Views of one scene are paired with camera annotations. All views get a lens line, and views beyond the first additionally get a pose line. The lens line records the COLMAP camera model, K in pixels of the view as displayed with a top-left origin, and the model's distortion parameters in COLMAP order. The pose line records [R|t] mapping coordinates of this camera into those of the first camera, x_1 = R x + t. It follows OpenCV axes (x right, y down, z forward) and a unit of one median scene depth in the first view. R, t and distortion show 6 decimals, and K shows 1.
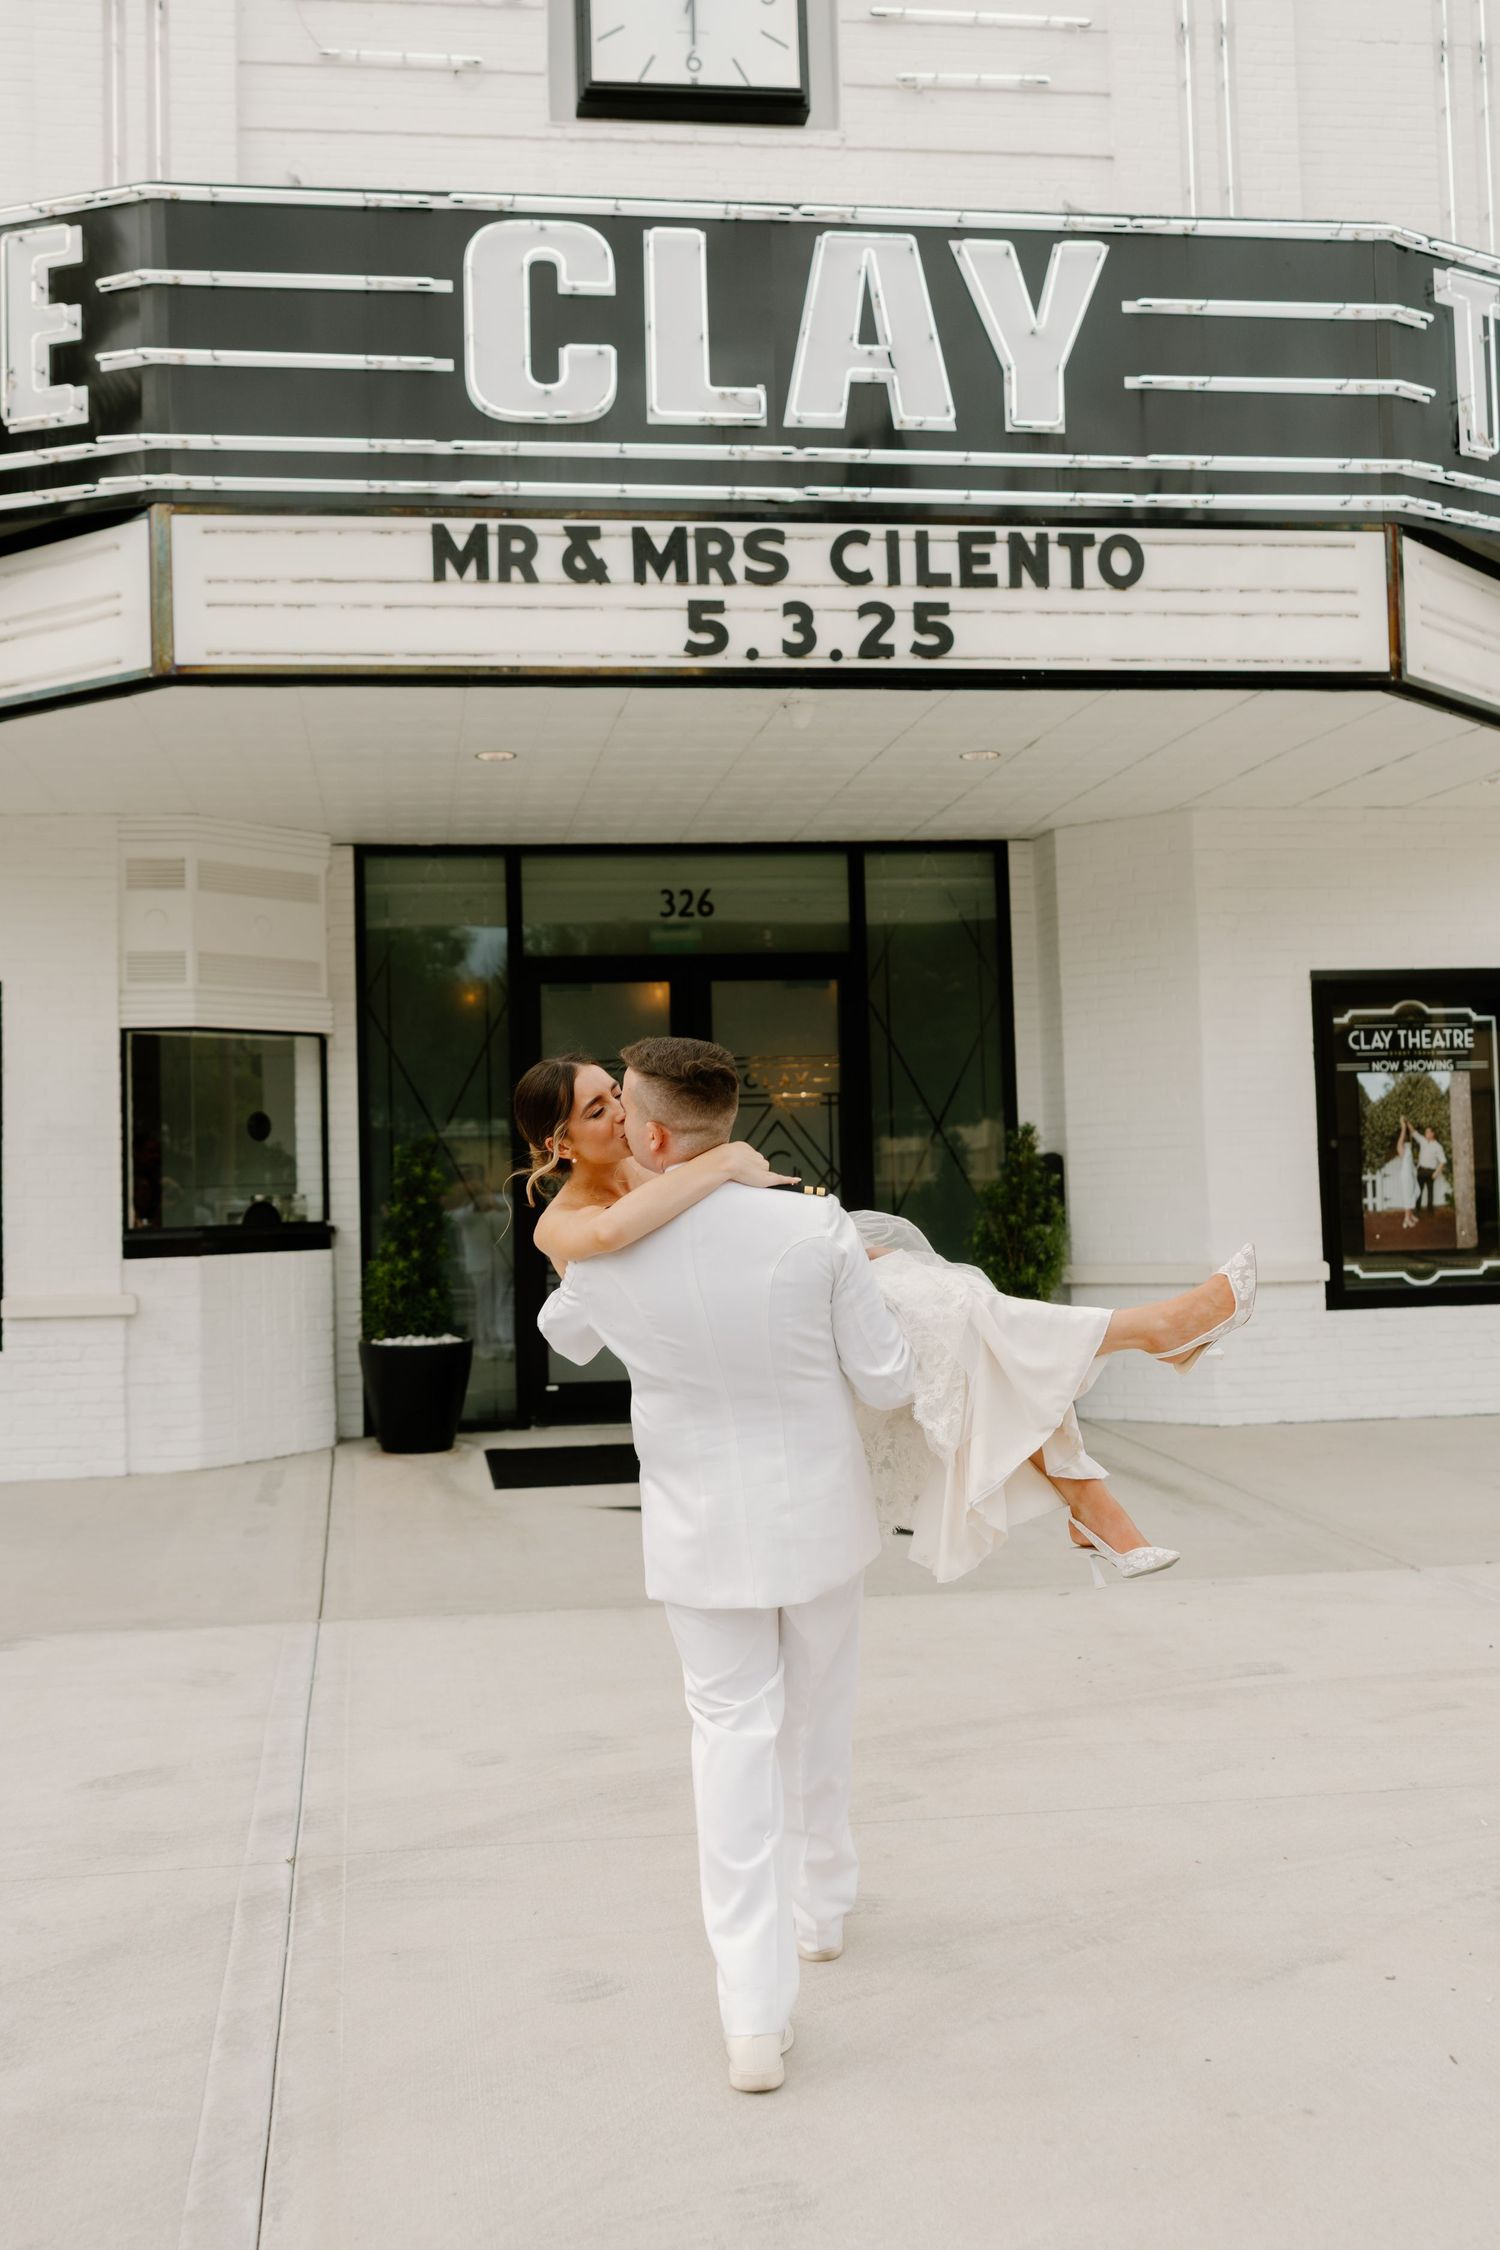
lens RADIAL K [[2121.3, 0, 723.0], [0, 2121.3, 1074.5], [0, 0, 1]] dist [-0.006126, 0.000000]
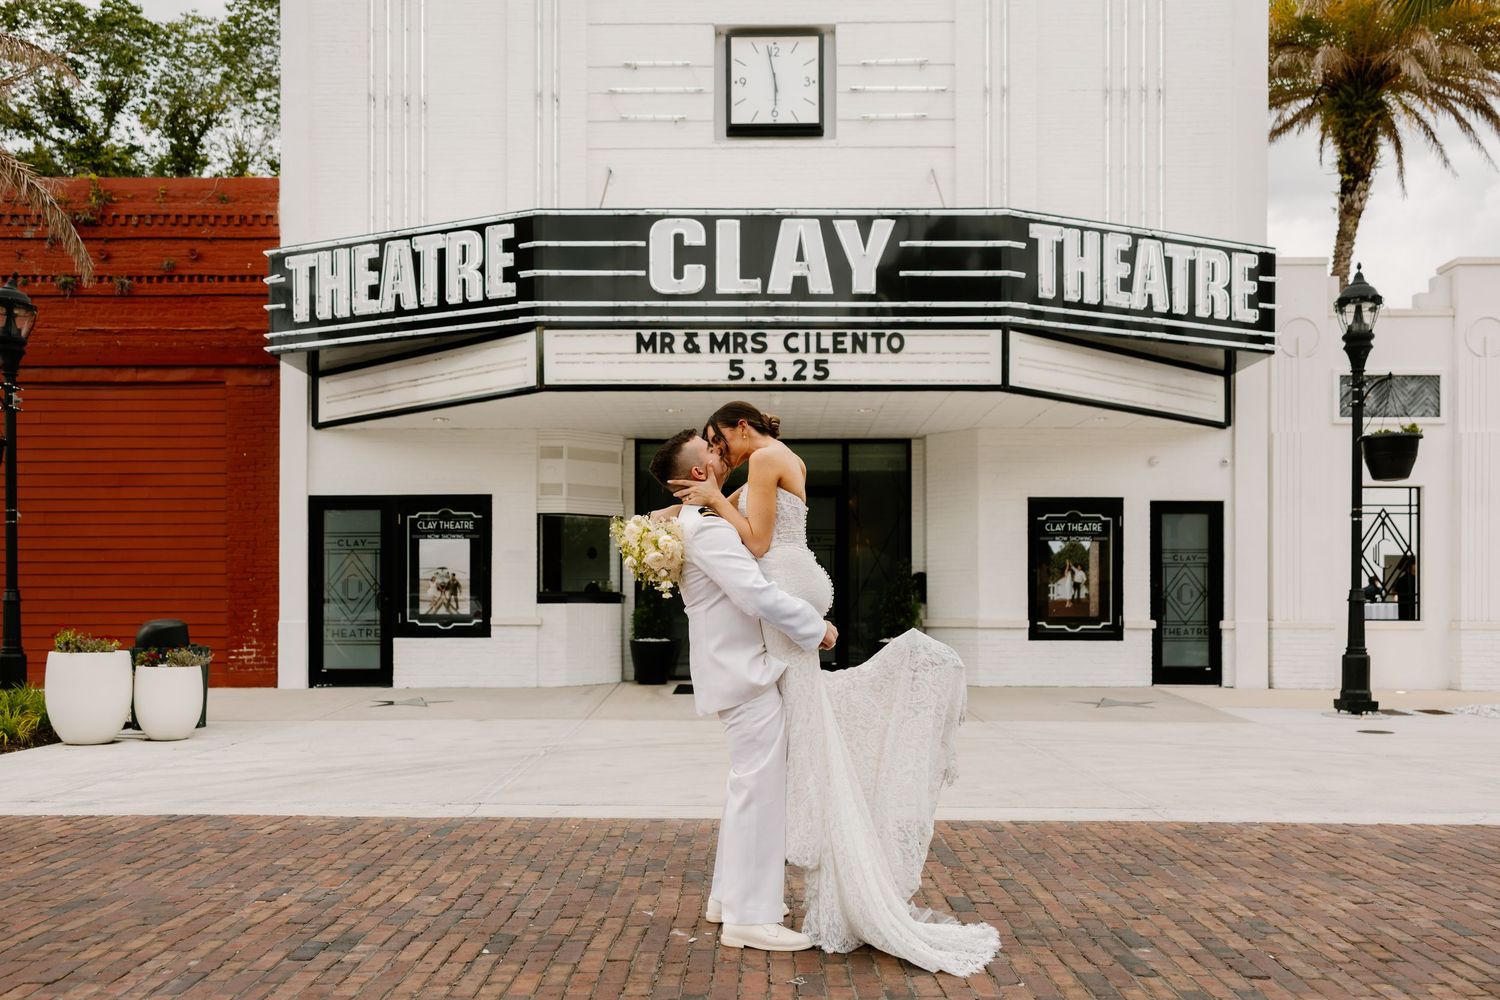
lens RADIAL K [[1245.7, 0, 785.8], [0, 1245.7, 611.6], [0, 0, 1]] dist [-0.001694, -0.009232]
pose [[0.992033, 0.026999, -0.123048, 0.253758], [-0.020110, 0.998178, 0.056891, 0.006590], [0.124360, -0.053963, 0.990769, -0.575394]]
